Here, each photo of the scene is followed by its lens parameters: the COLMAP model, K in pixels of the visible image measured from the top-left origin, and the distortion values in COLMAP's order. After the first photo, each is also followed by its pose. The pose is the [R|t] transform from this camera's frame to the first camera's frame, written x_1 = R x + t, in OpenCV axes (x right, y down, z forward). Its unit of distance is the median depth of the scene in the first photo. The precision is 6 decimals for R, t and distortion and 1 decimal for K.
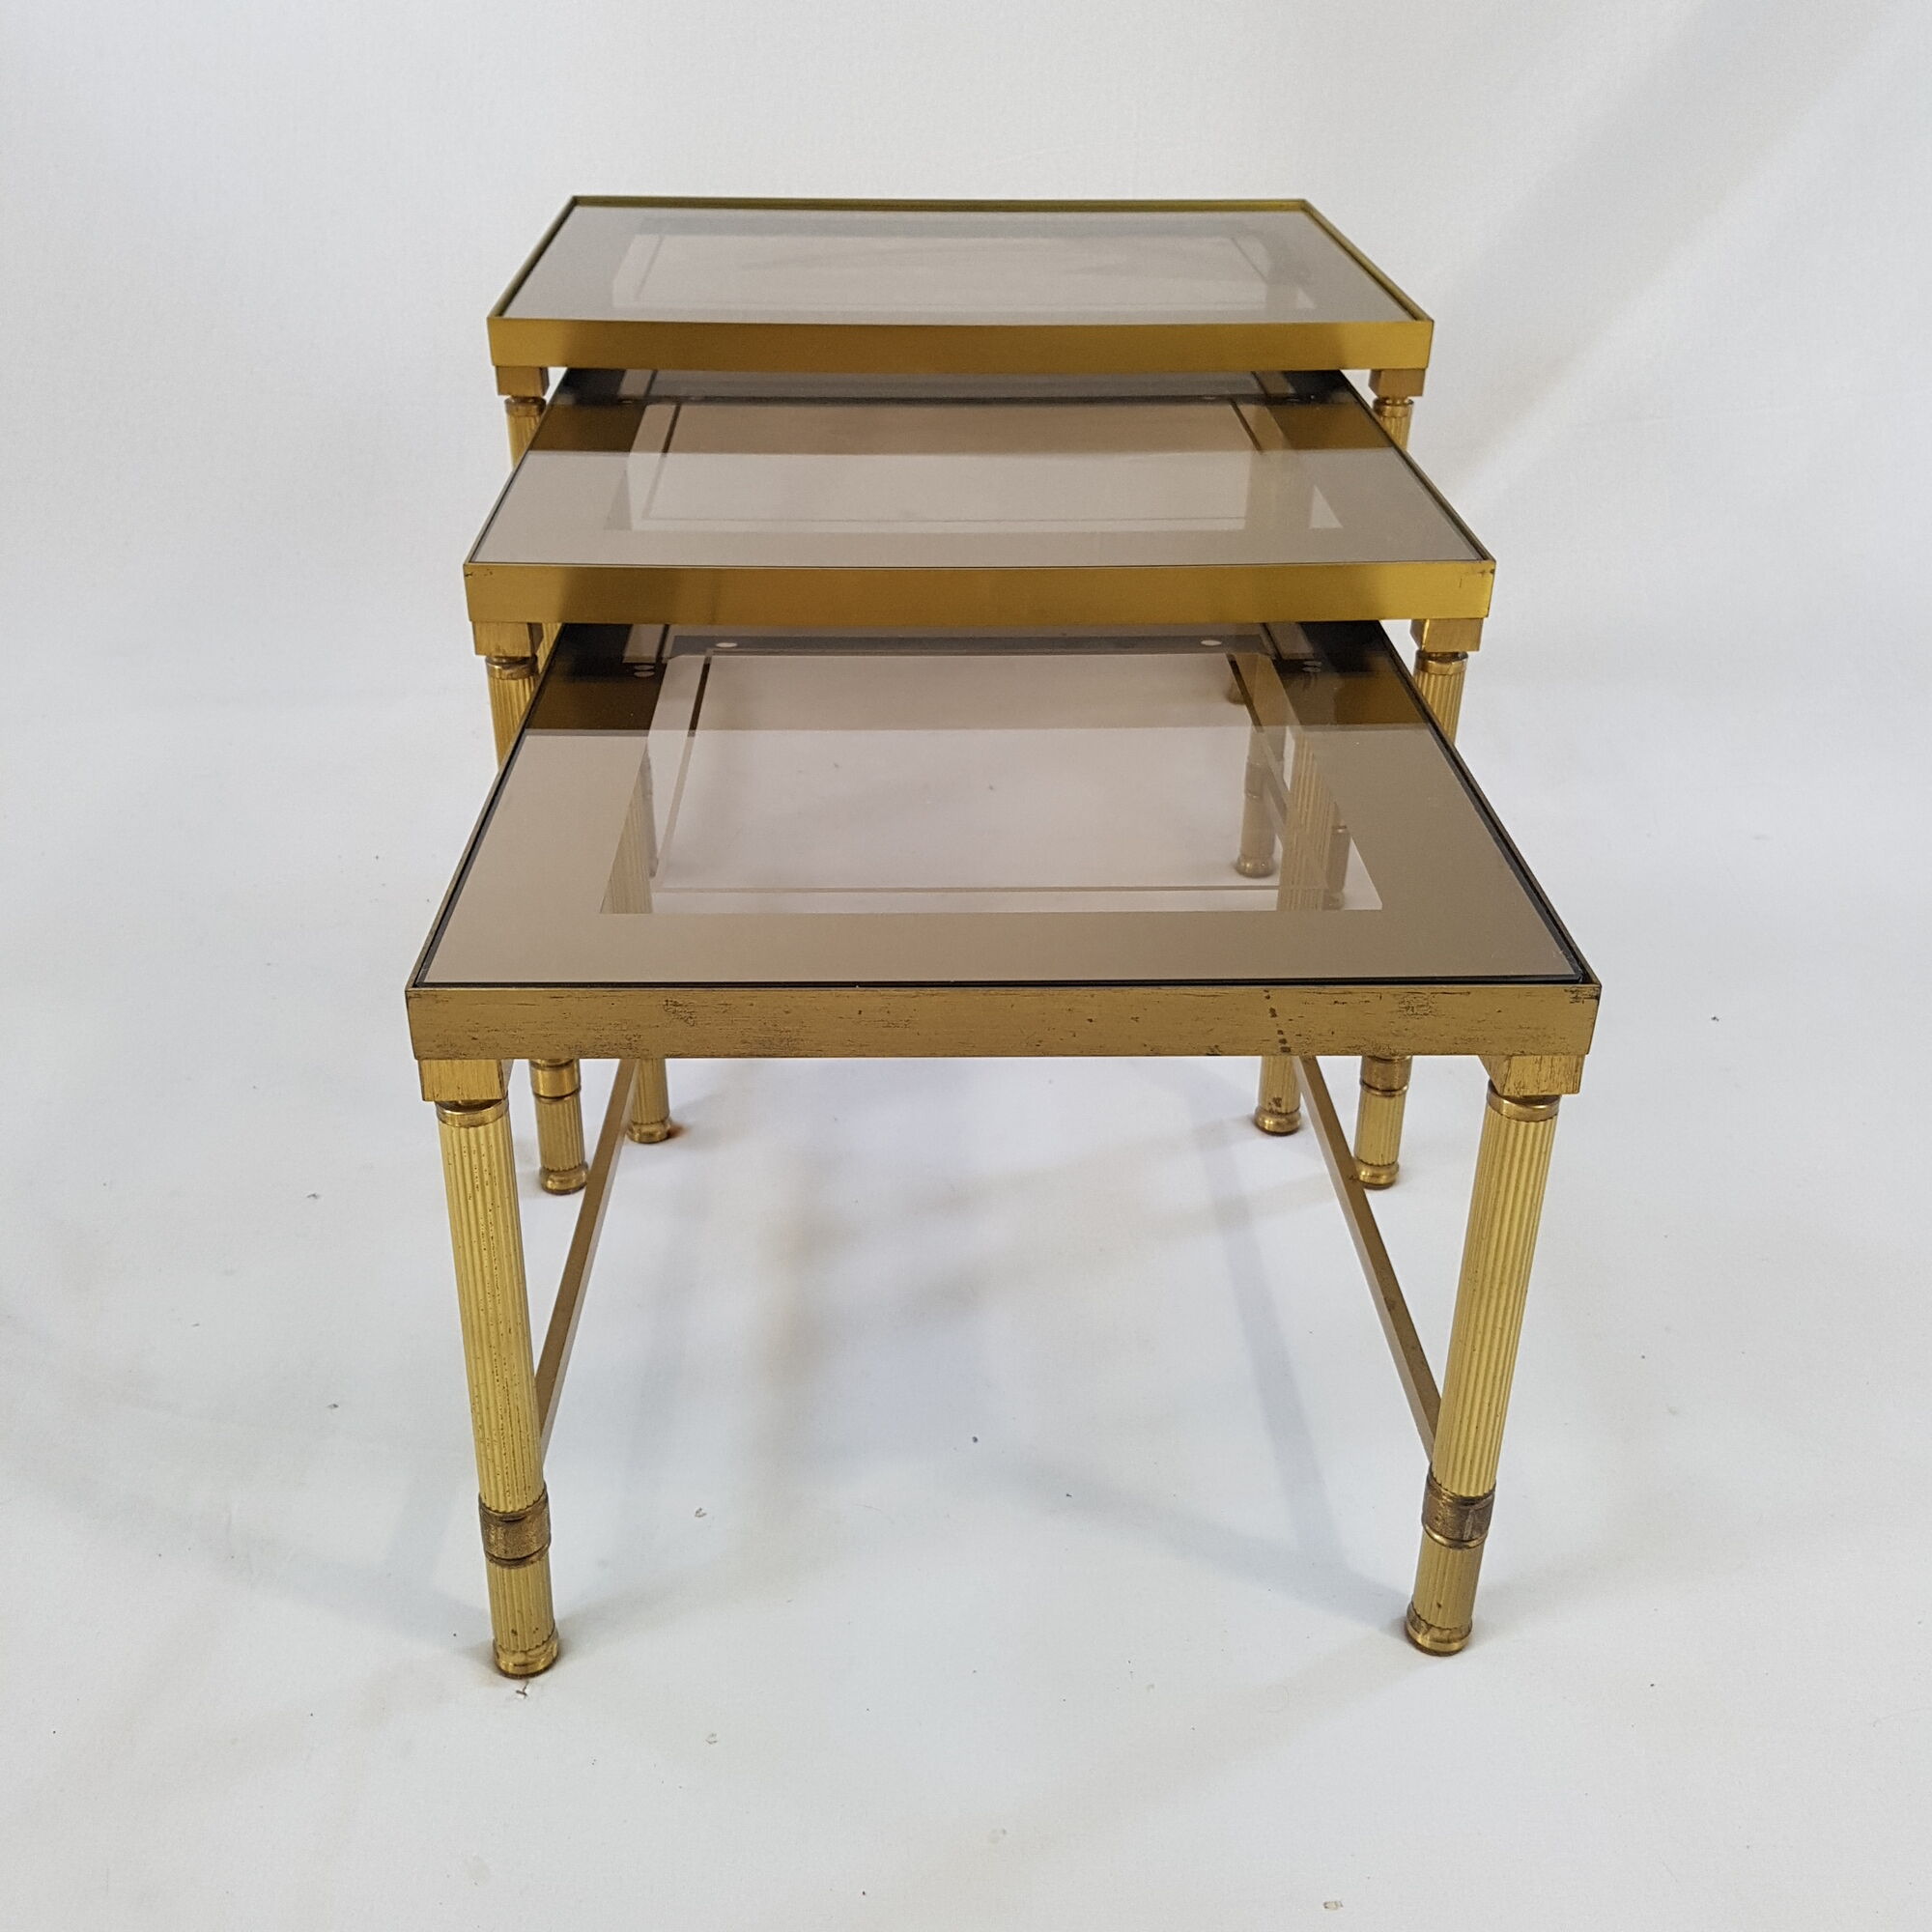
lens RADIAL K [[2015.0, 0, 908.1], [0, 2015.0, 884.6], [0, 0, 1]] dist [0.325322, -0.669039]
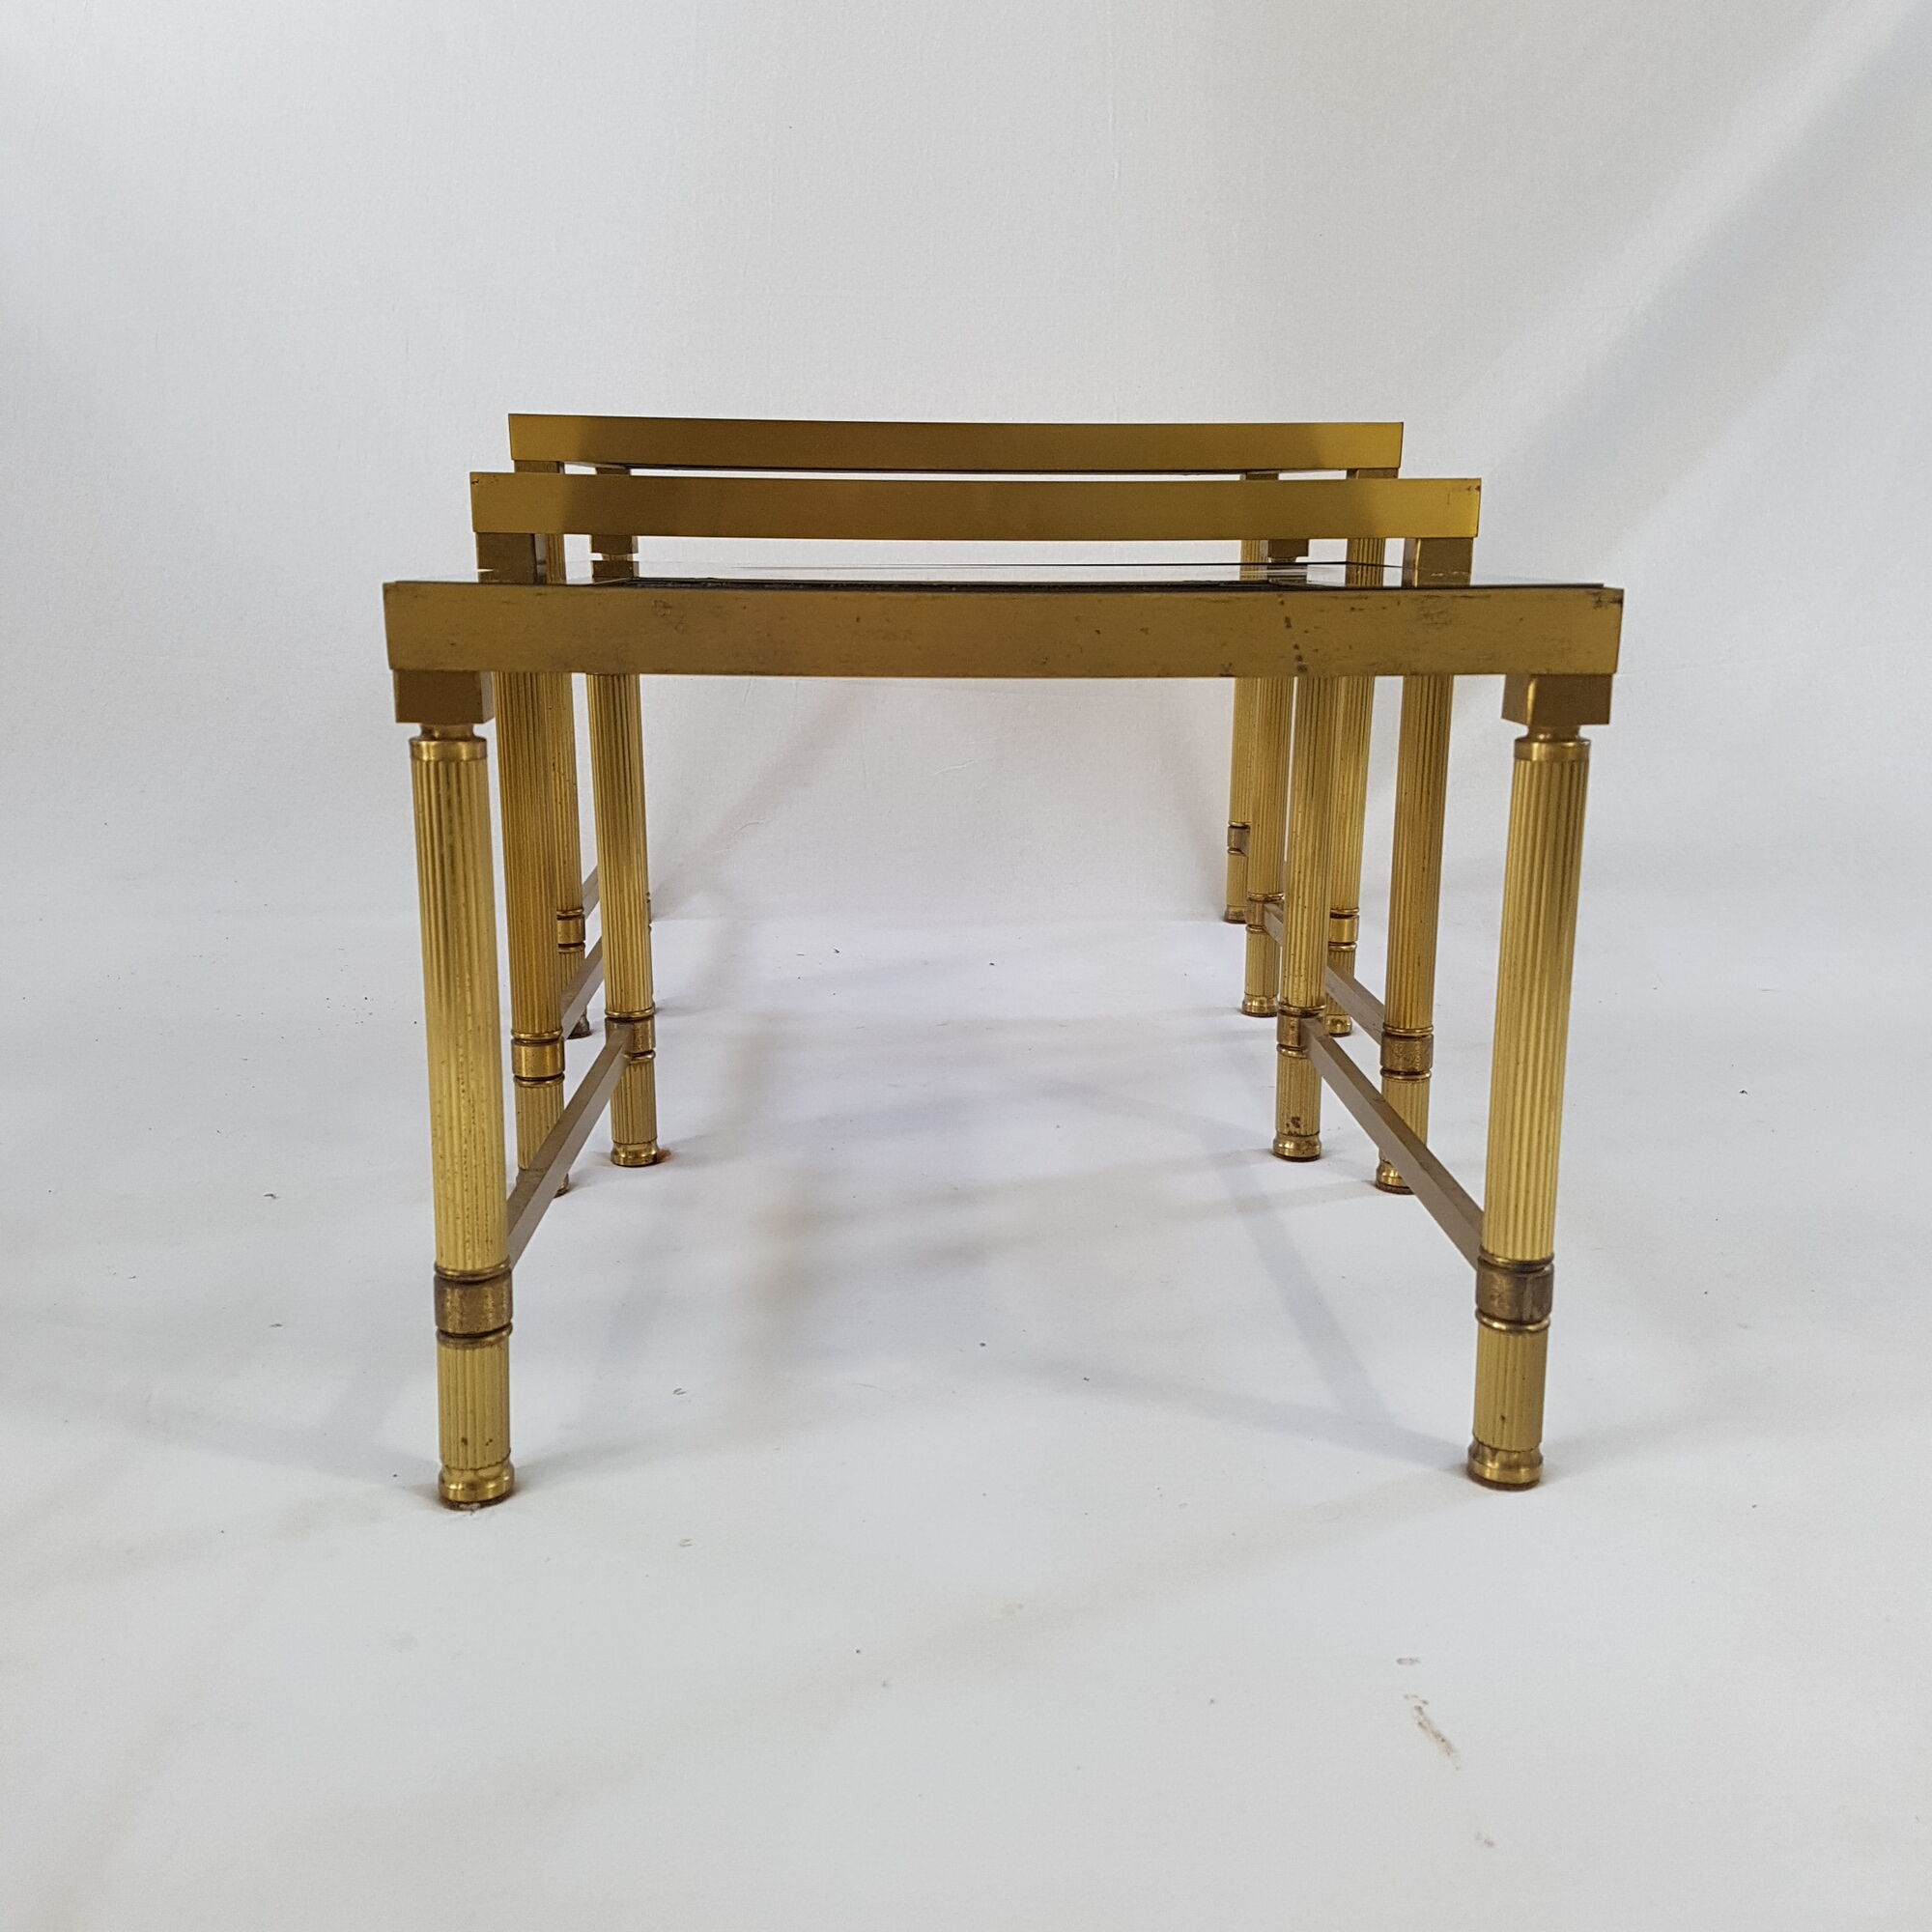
lens RADIAL K [[1985.0, 0, 930.9], [0, 1985.0, 943.5], [0, 0, 1]] dist [0.301270, -0.614166]
pose [[0.999930, -0.001143, 0.011736, -0.000709], [0.004343, 0.961012, -0.276473, 0.389156], [-0.010962, 0.276505, 0.960950, 0.106436]]
